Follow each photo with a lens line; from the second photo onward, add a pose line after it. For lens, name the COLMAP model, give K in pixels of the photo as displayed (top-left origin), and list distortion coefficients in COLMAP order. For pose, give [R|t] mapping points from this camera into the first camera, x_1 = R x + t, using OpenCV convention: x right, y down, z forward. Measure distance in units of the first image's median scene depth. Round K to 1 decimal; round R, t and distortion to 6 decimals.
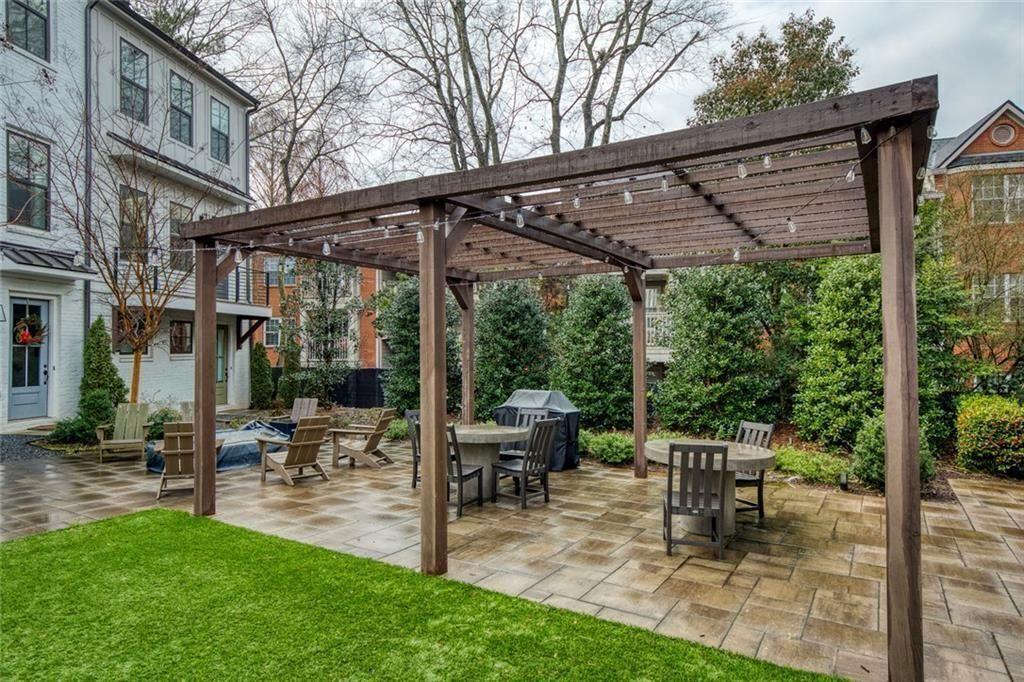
lens RADIAL K [[605.0, 0, 508.4], [0, 605.0, 338.5], [0, 0, 1]] dist [0.017715, 0.001611]
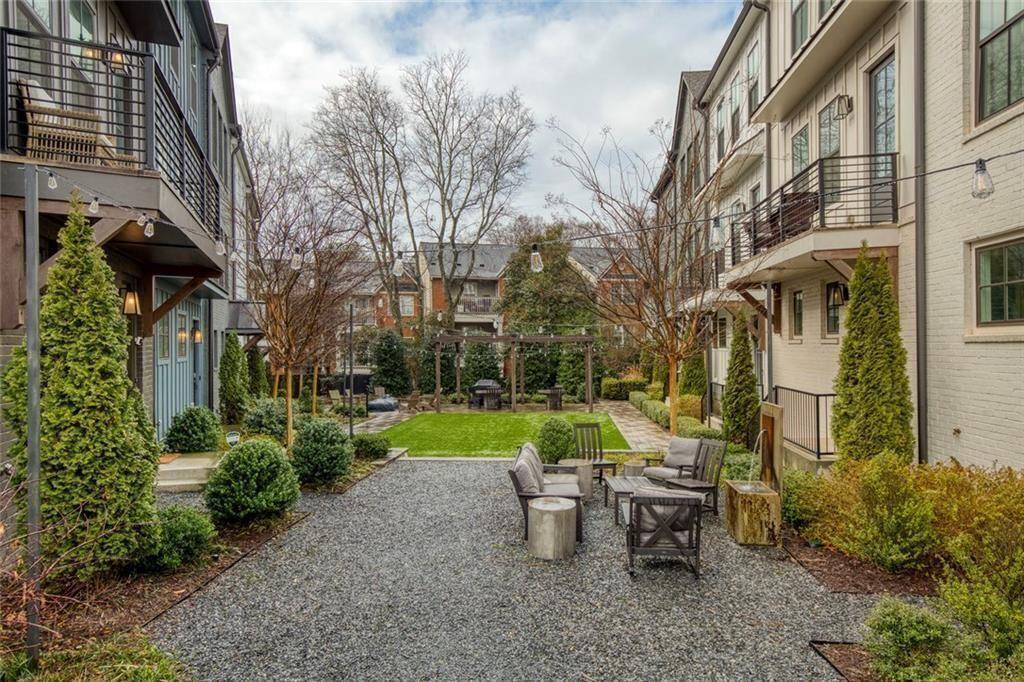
lens RADIAL K [[605.0, 0, 511.9], [0, 605.0, 341.2], [0, 0, 1]] dist [0.017715, 0.001611]
pose [[0.890986, -0.012357, 0.453862, -1.041941], [0.002038, 0.999728, 0.023217, -0.158018], [-0.454025, -0.019761, 0.890770, -1.494477]]
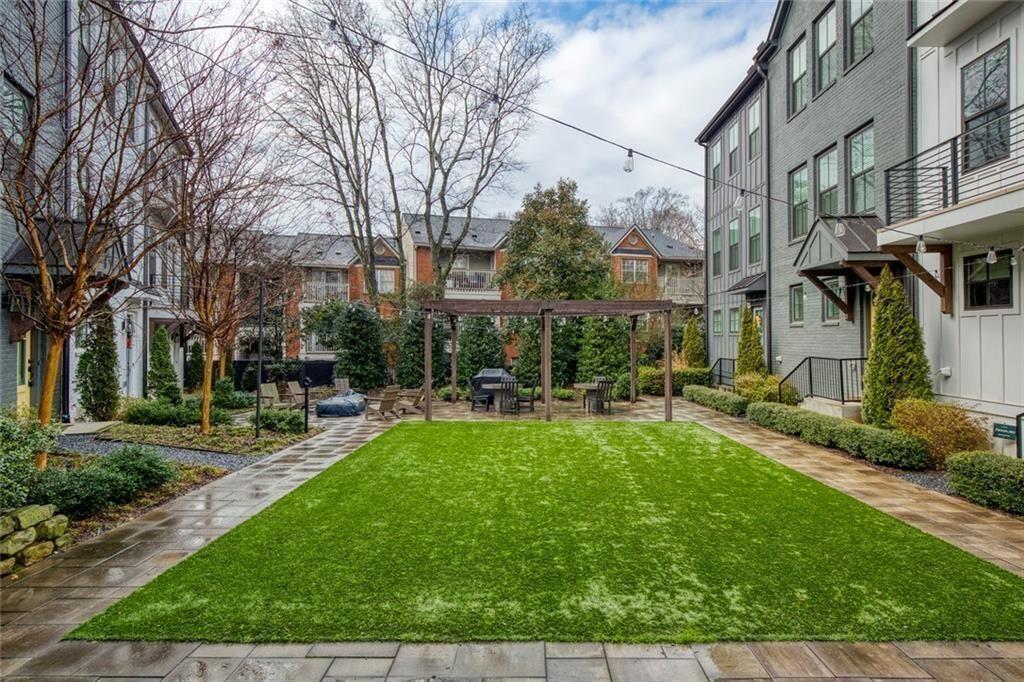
lens RADIAL K [[526.0, 0, 514.2], [0, 526.0, 331.9], [0, 0, 1]] dist [0.000065, 0.000245]
pose [[0.862409, -0.001470, 0.506210, -0.727355], [-0.008318, 0.999820, 0.017073, -0.073567], [-0.506144, -0.018934, 0.862241, -0.562180]]
